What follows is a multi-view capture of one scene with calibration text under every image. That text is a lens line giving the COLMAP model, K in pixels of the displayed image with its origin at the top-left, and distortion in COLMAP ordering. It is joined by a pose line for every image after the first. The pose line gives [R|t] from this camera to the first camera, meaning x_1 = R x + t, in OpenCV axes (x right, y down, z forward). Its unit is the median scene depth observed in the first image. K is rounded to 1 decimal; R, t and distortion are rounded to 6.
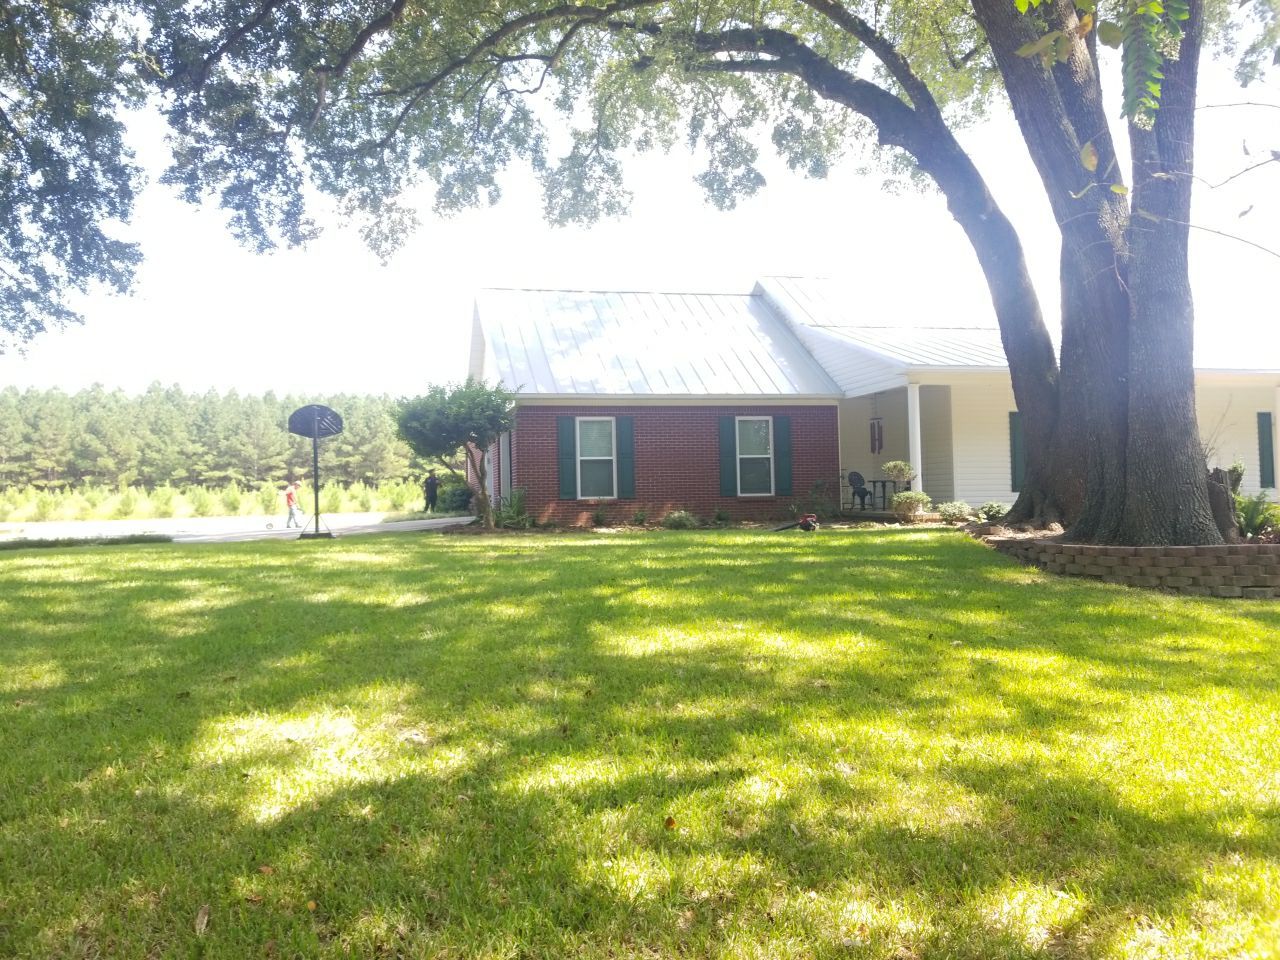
lens RADIAL K [[1031.7, 0, 589.7], [0, 1031.7, 464.2], [0, 0, 1]] dist [0.082929, -0.124978]
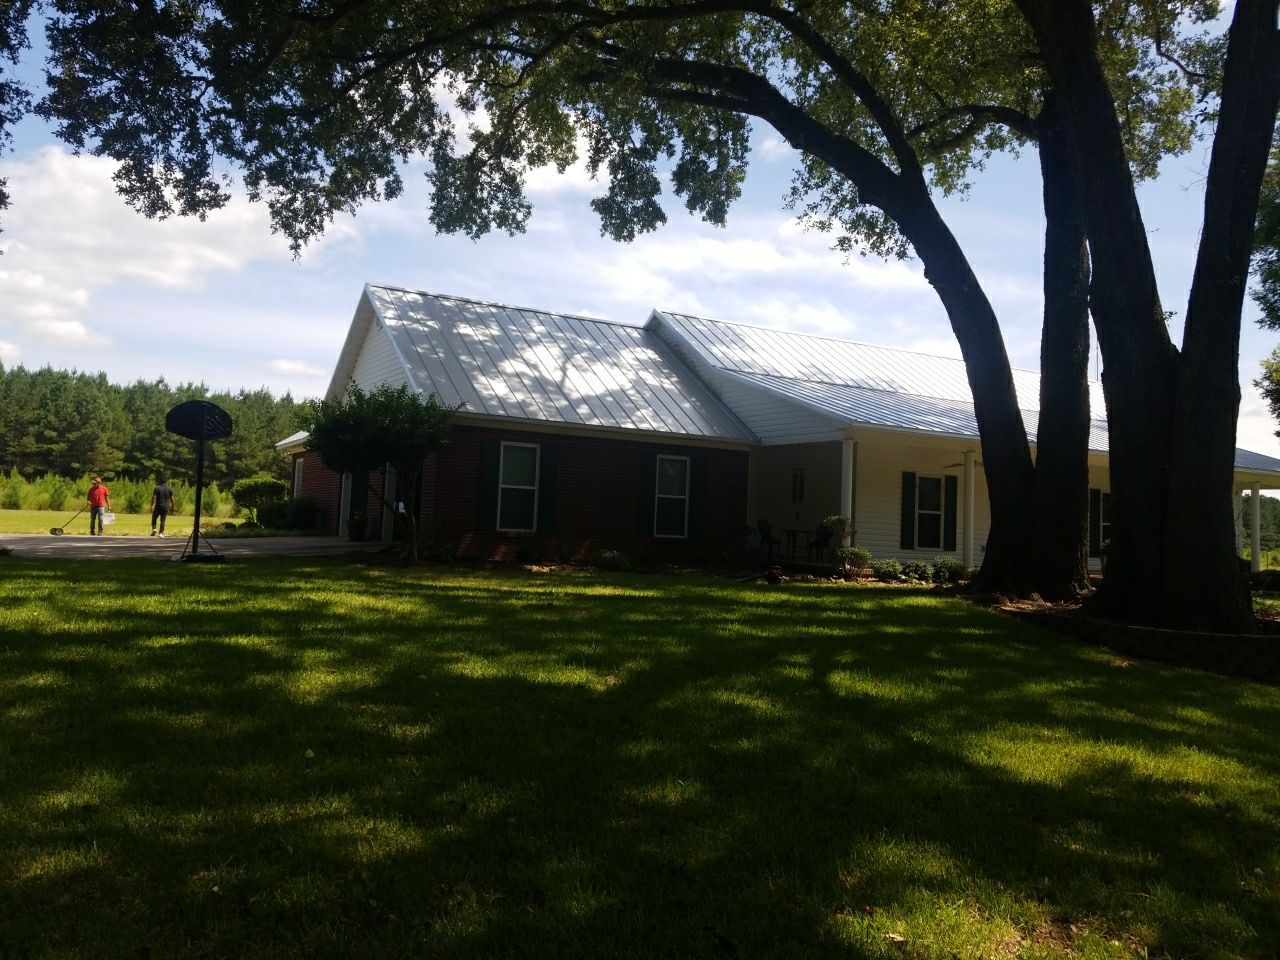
lens RADIAL K [[1023.2, 0, 615.2], [0, 1023.2, 458.7], [0, 0, 1]] dist [0.071237, -0.110799]
pose [[0.954744, 0.080844, 0.286232, -0.145572], [-0.074520, 0.996675, -0.032937, -0.006394], [-0.287943, 0.010116, 0.957594, 0.079746]]
